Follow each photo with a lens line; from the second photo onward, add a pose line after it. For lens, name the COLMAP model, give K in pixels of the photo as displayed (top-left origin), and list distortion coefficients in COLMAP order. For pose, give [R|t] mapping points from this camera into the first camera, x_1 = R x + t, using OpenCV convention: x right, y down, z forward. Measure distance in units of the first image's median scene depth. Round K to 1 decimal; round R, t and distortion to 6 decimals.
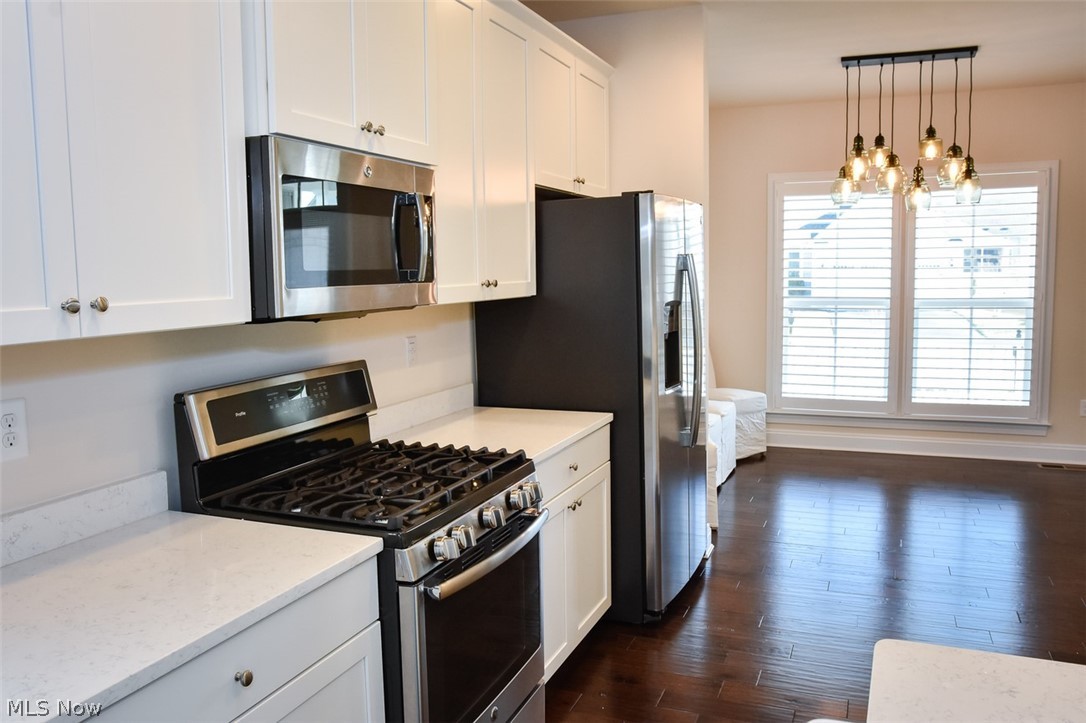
lens RADIAL K [[847.4, 0, 543.0], [0, 847.4, 361.5], [0, 0, 1]] dist [-0.052168, 0.004582]
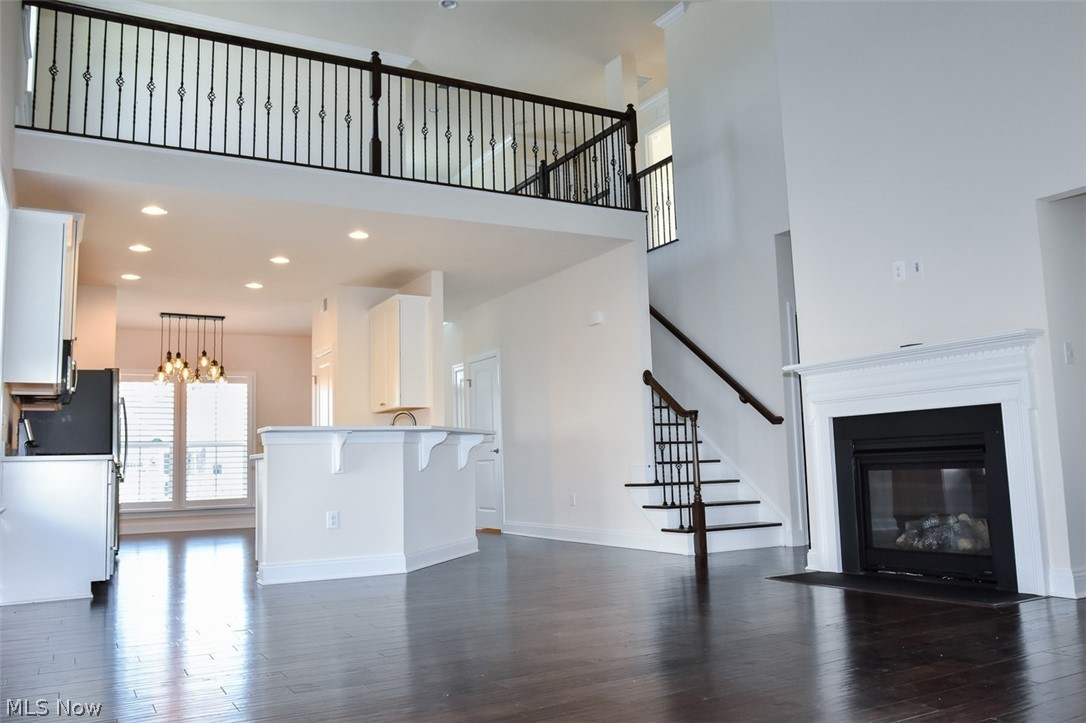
lens RADIAL K [[872.7, 0, 543.0], [0, 872.7, 361.5], [0, 0, 1]] dist [-0.057759, 0.003702]
pose [[0.623125, 0.090488, 0.776870, -0.932214], [0.106115, 0.974319, -0.198601, 0.359714], [-0.774890, 0.206191, 0.597520, -1.282960]]
